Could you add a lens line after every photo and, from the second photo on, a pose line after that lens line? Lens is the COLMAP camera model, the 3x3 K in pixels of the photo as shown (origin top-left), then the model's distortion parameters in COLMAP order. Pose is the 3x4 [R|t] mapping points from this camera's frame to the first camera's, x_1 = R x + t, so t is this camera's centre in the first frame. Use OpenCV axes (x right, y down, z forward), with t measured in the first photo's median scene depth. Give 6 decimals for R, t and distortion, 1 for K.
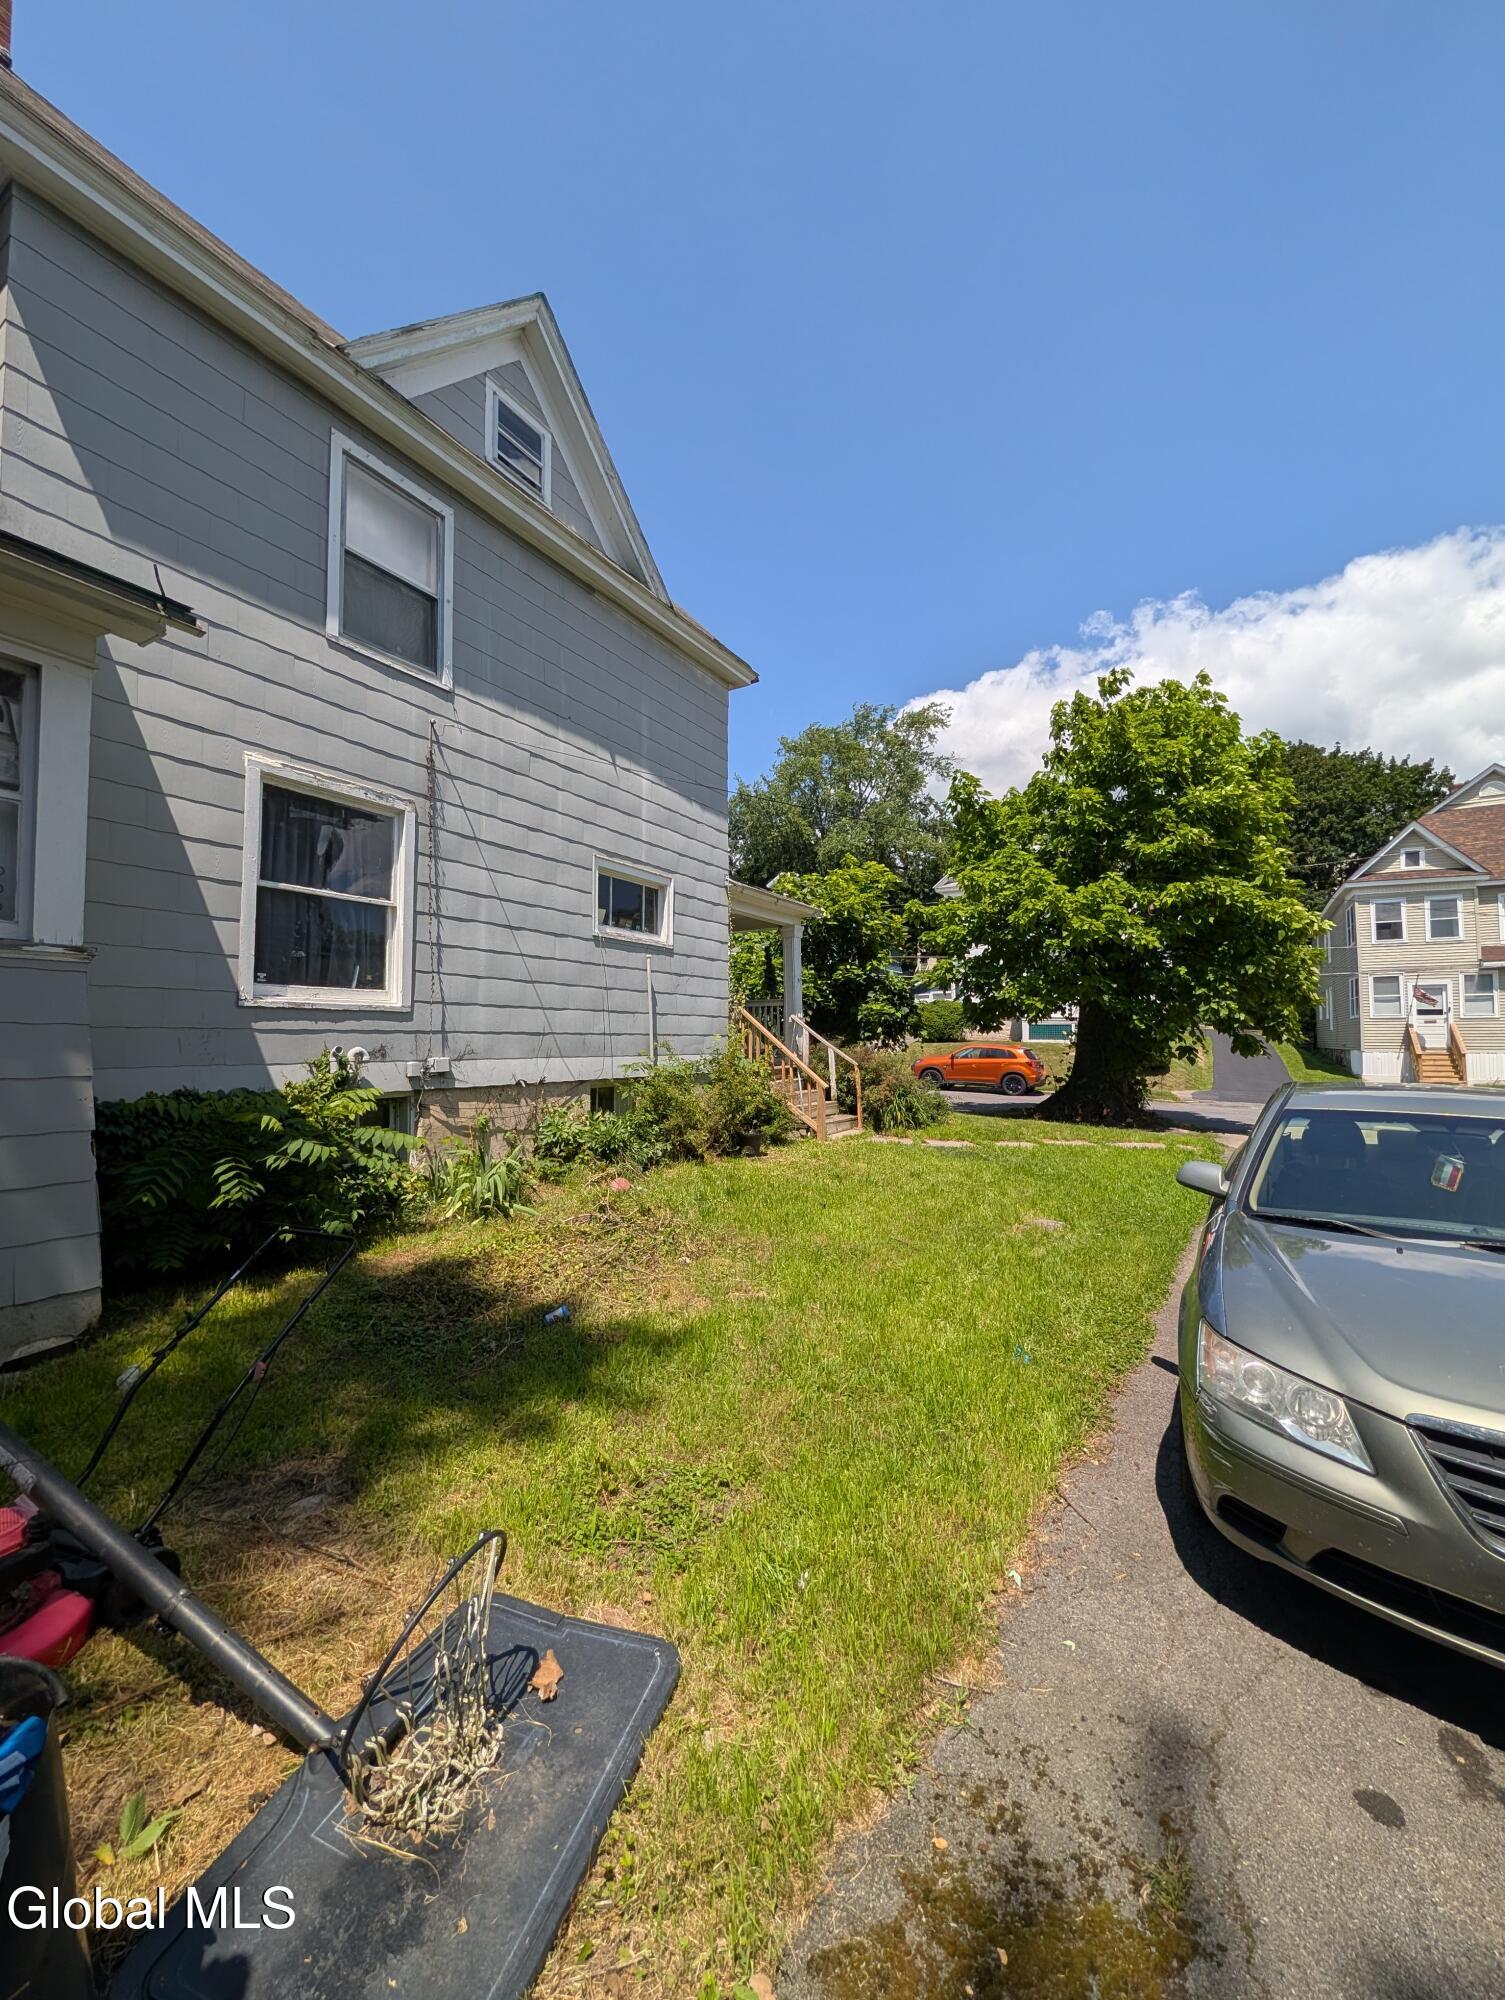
lens RADIAL K [[770.9, 0, 750.1], [0, 770.9, 1000.7], [0, 0, 1]] dist [-0.002108, 0.000161]
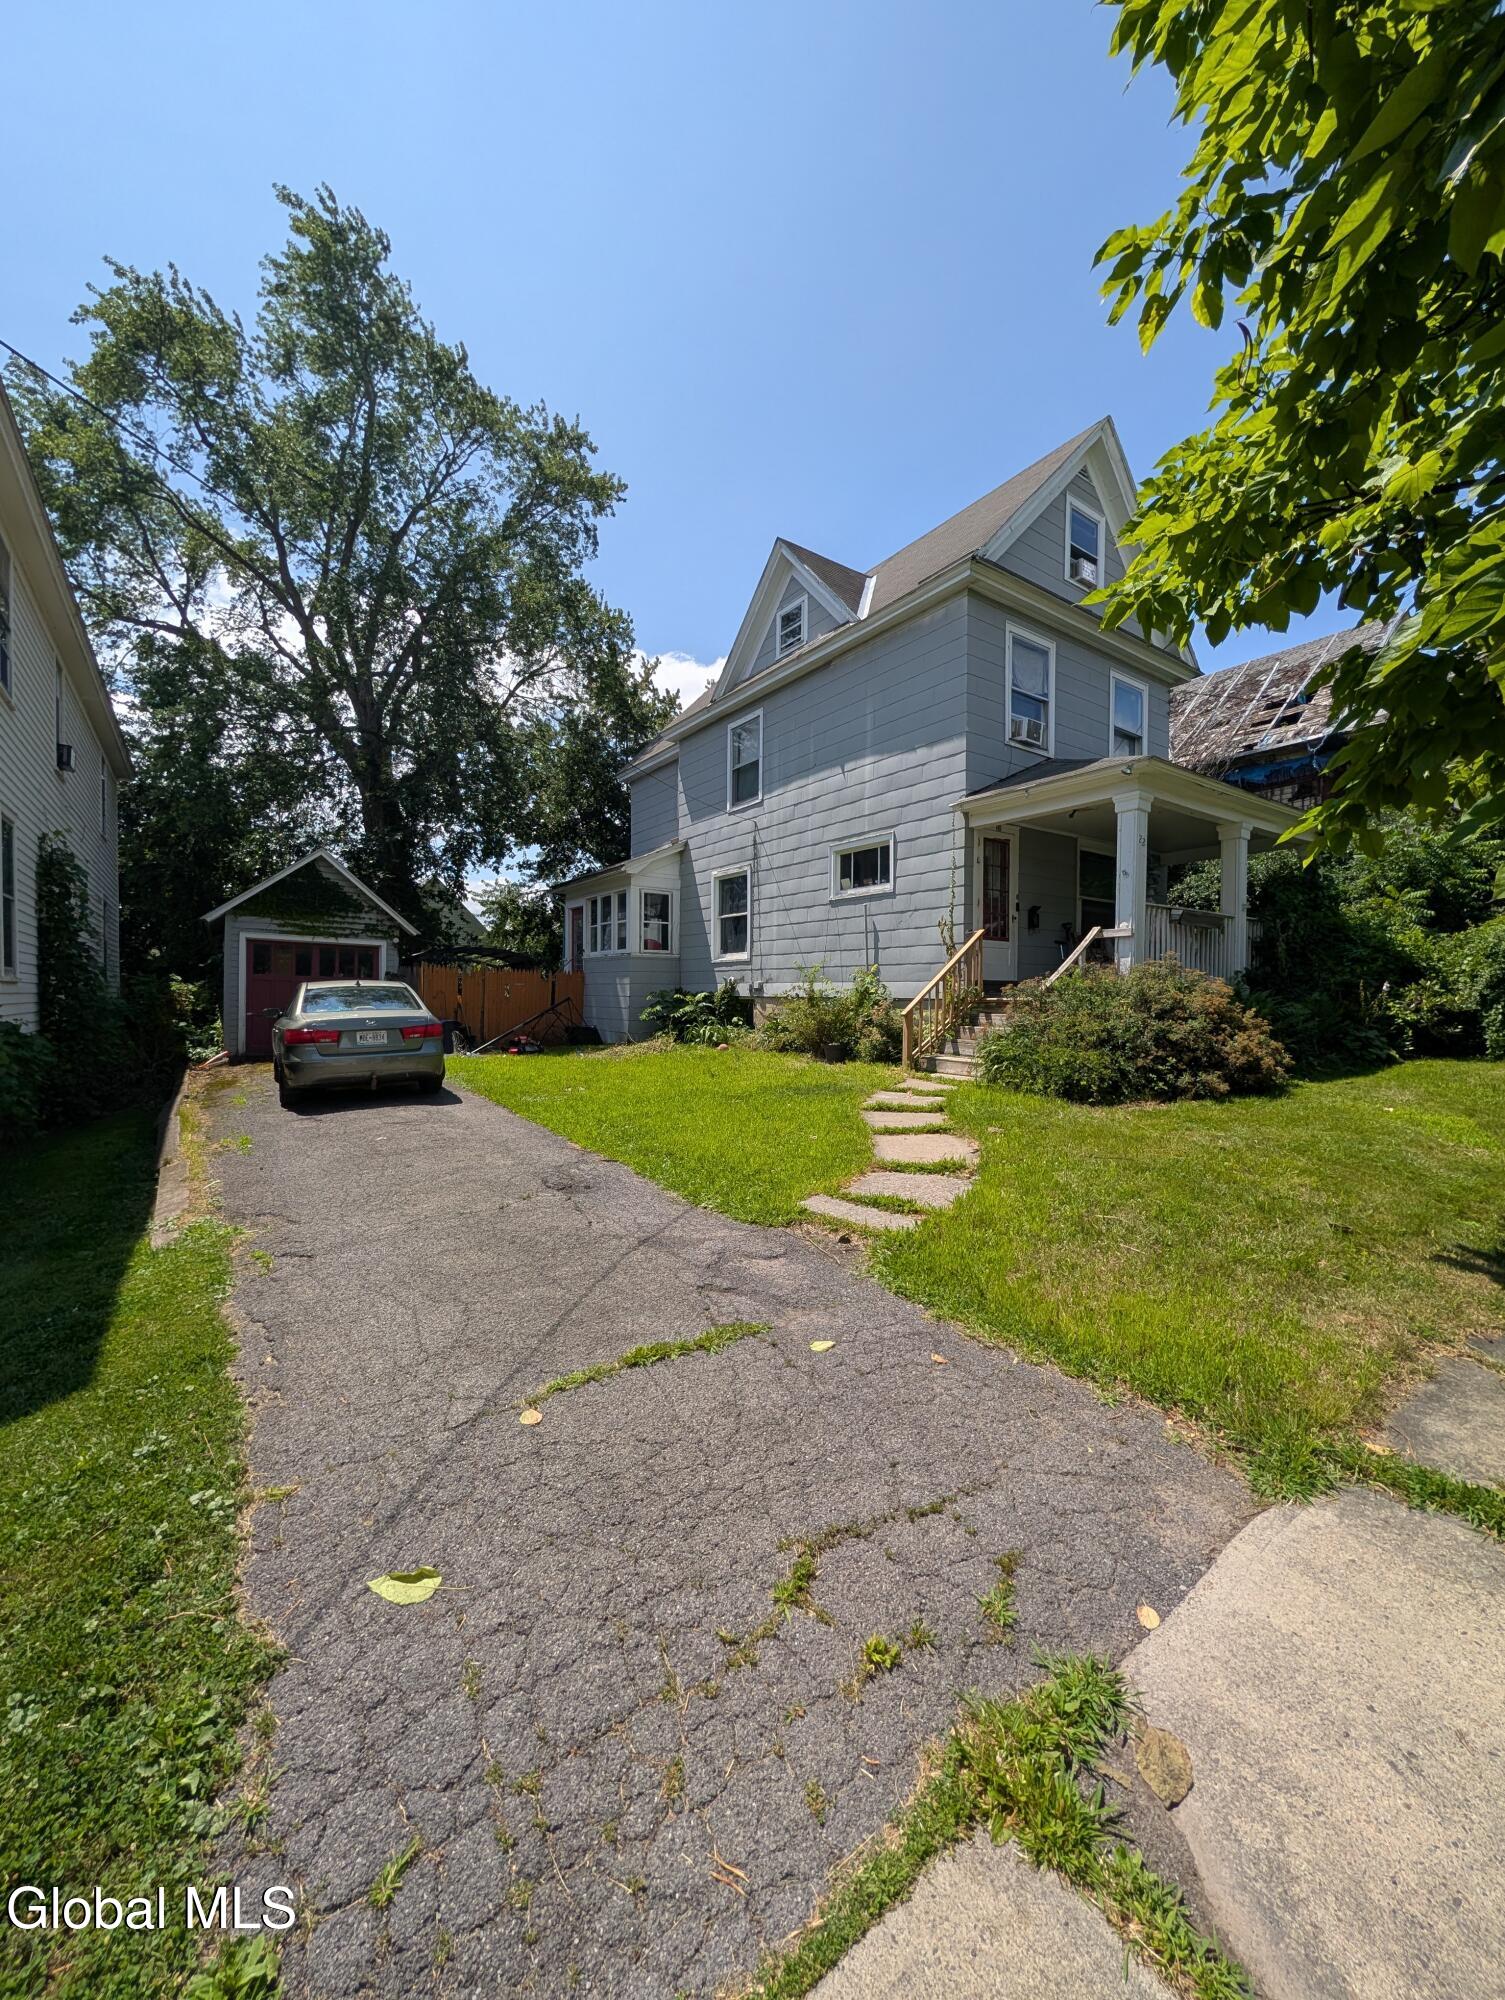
lens RADIAL K [[770.9, 0, 752.3], [0, 770.9, 996.5], [0, 0, 1]] dist [-0.002108, 0.000161]
pose [[-0.390627, 0.005649, -0.920532, 1.439969], [0.043762, 0.998965, -0.012440, 0.131895], [0.919508, -0.045143, -0.390469, 1.691017]]
